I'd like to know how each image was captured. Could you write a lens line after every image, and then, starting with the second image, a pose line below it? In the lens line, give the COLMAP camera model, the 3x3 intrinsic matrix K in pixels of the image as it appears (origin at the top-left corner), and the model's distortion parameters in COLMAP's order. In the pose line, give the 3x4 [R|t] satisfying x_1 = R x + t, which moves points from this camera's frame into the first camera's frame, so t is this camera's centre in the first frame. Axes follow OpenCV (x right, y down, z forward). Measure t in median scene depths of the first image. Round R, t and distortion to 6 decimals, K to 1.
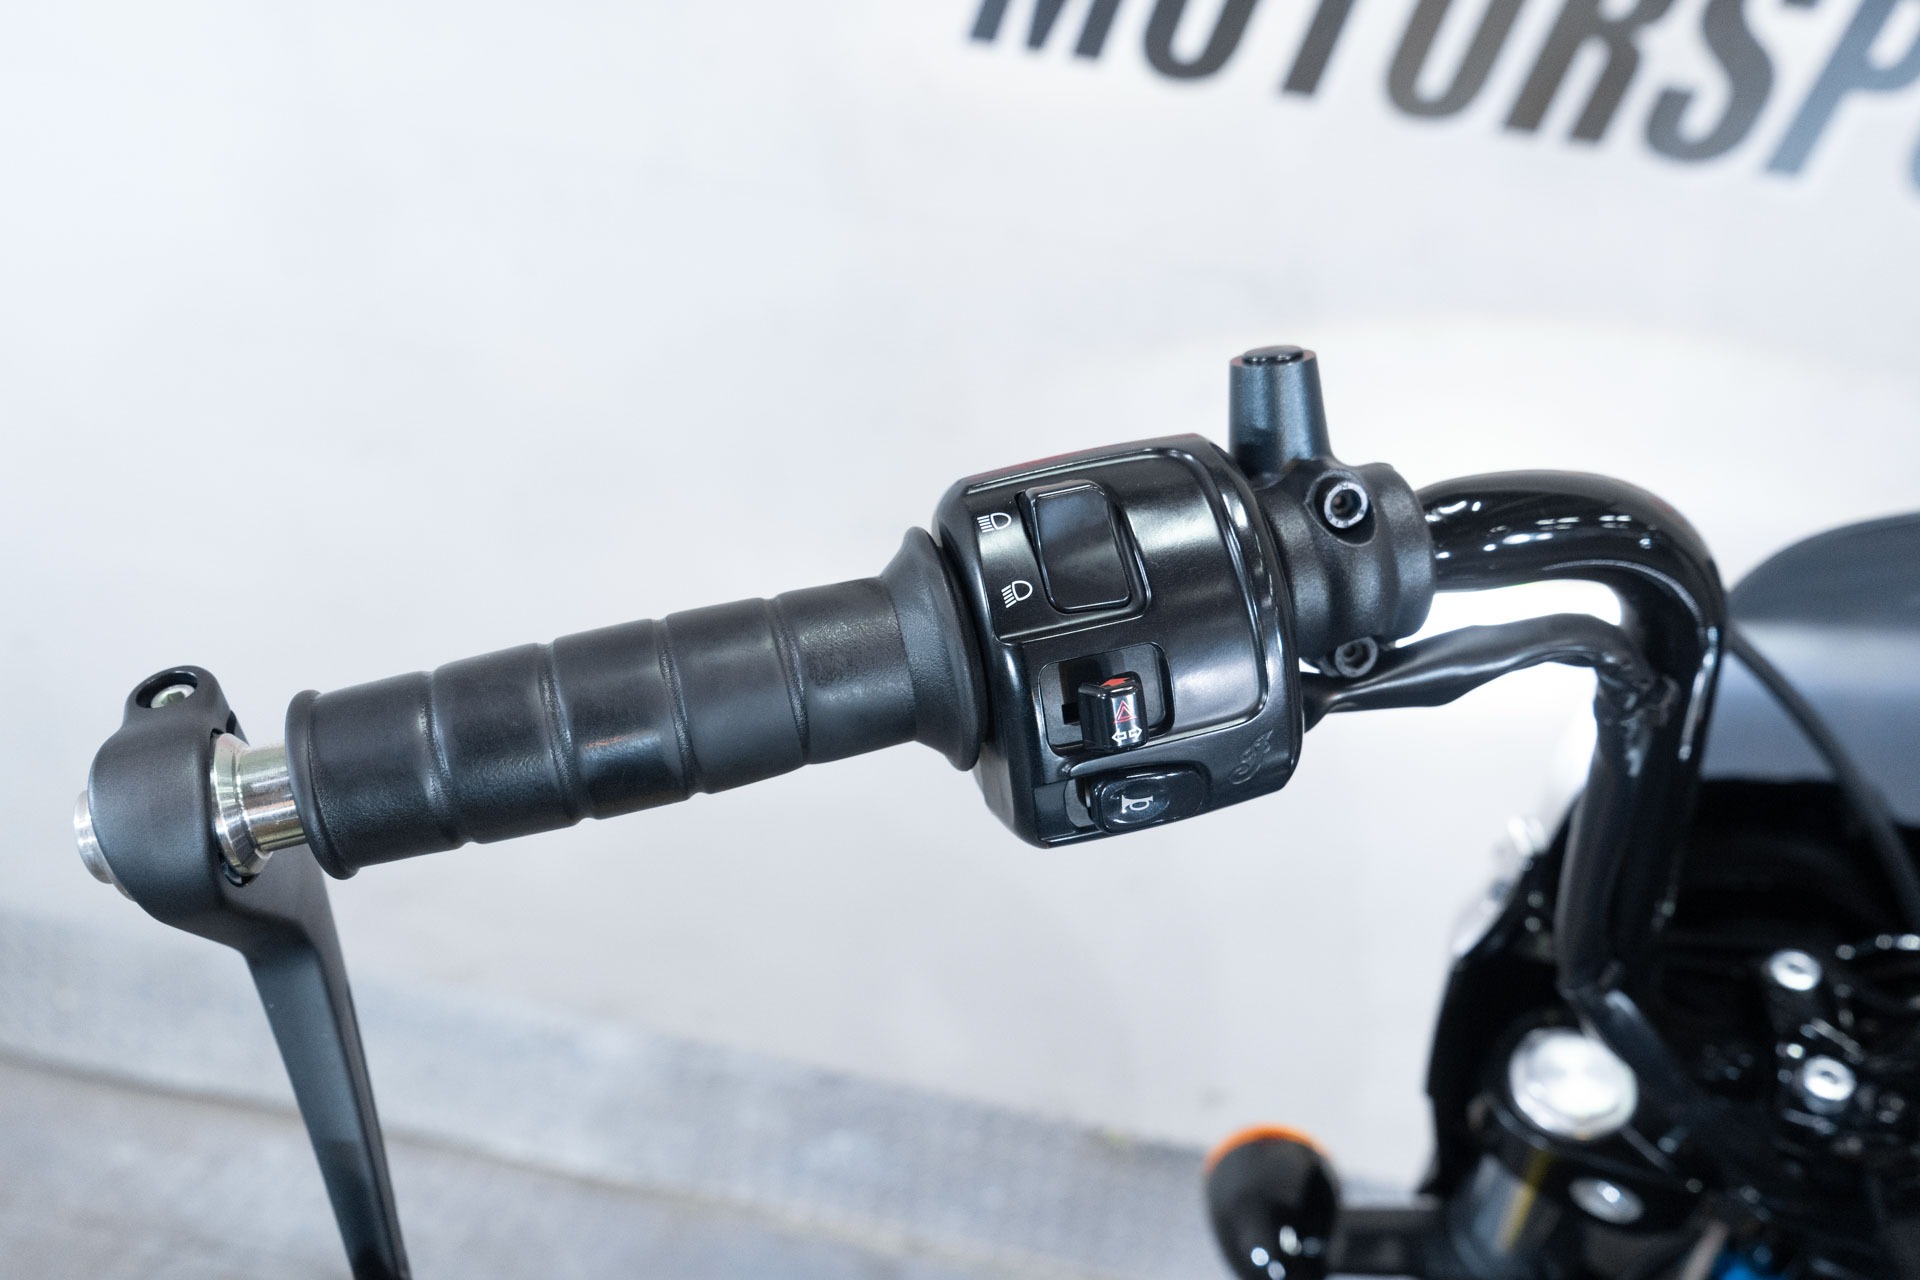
lens RADIAL K [[1581.1, 0, 960.0], [0, 1581.1, 640.0], [0, 0, 1]] dist [-0.001589, 0.000291]
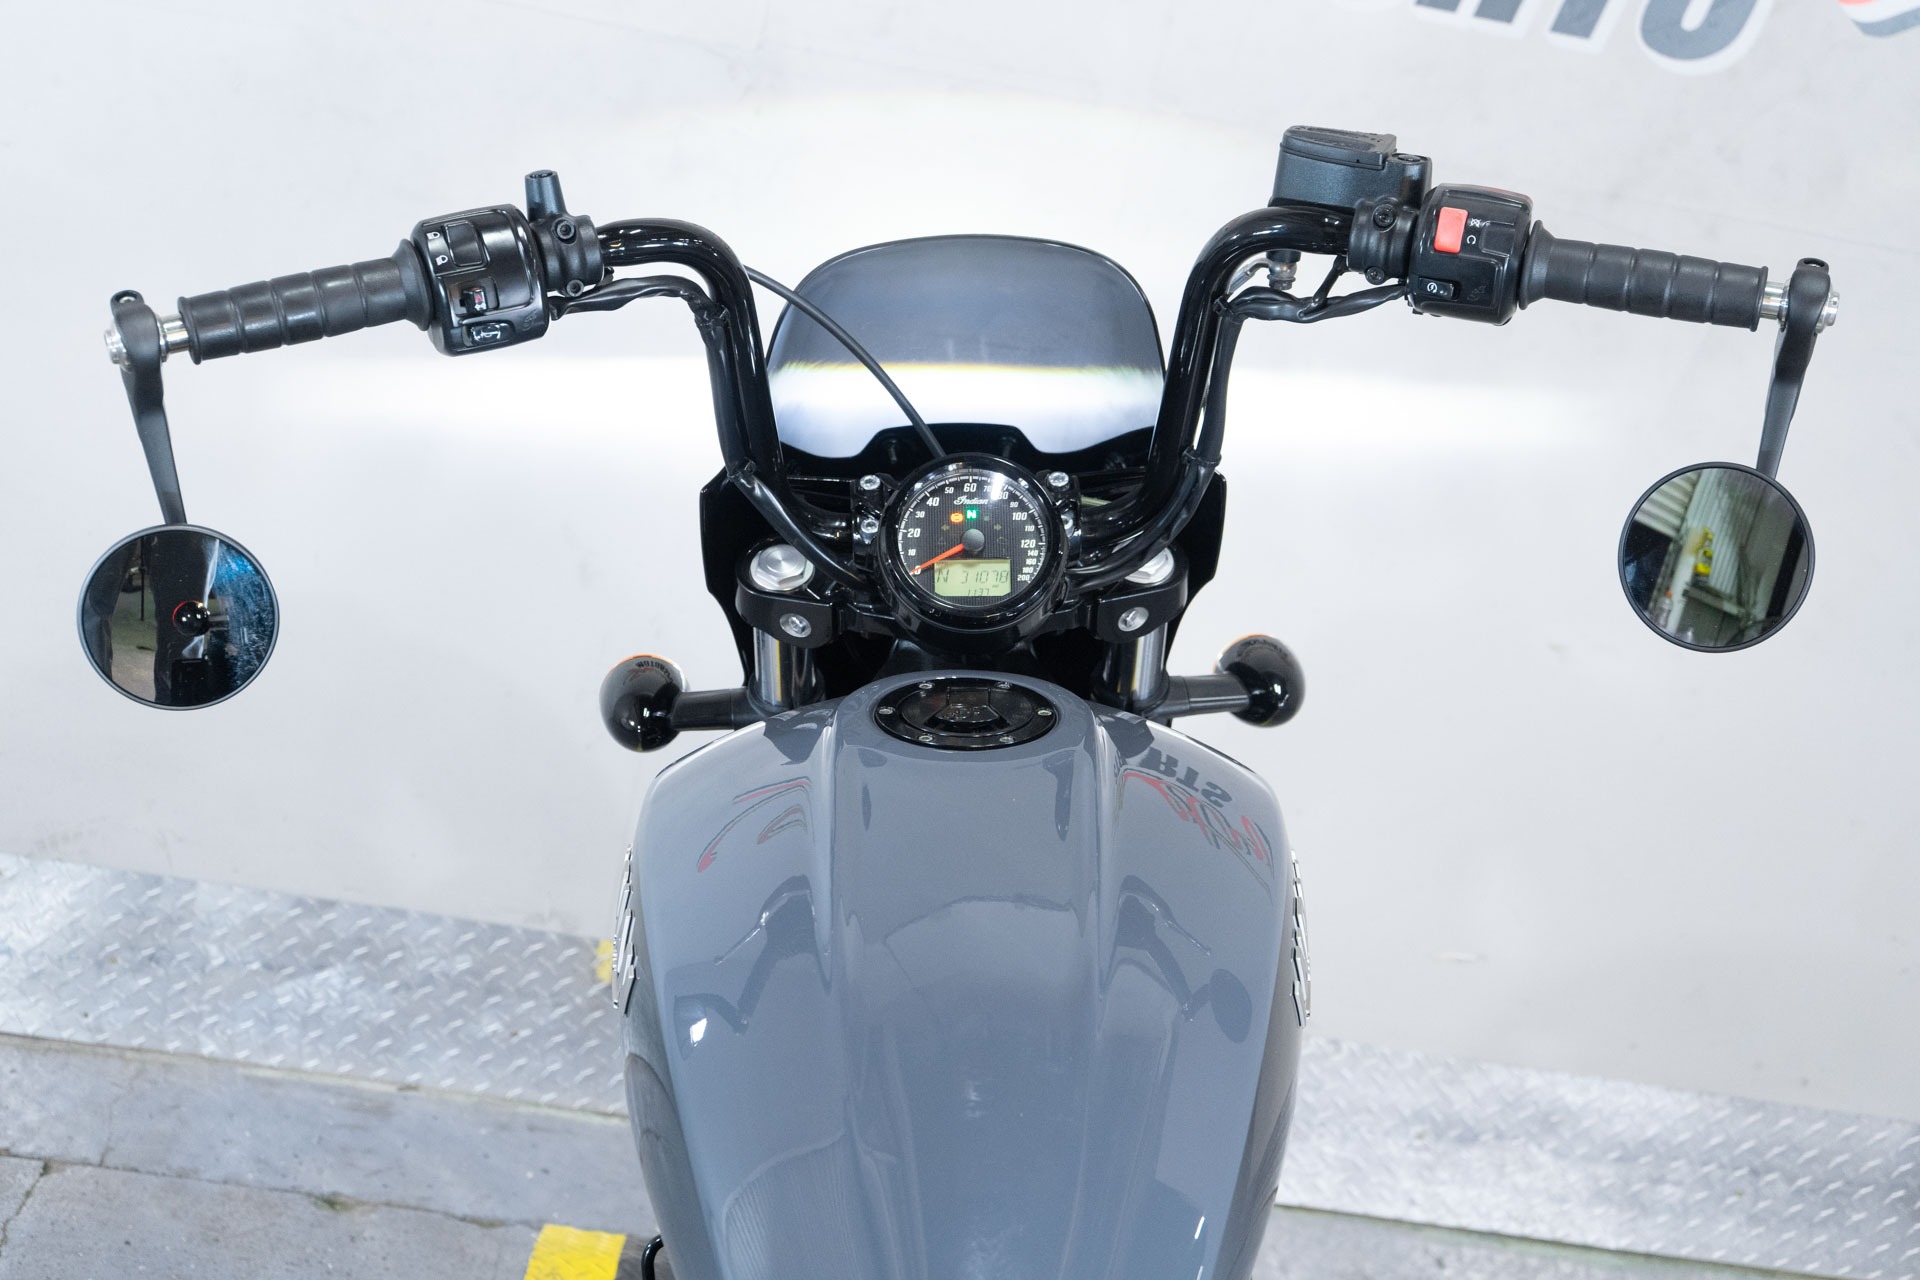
lens RADIAL K [[2665.7, 0, 960.0], [0, 2665.7, 640.0], [0, 0, 1]] dist [-0.016125, -0.004991]
pose [[0.982291, -0.026868, 0.185427, 0.042458], [0.020146, 0.999073, 0.038041, 0.460709], [-0.186278, -0.033632, 0.981921, -3.672374]]
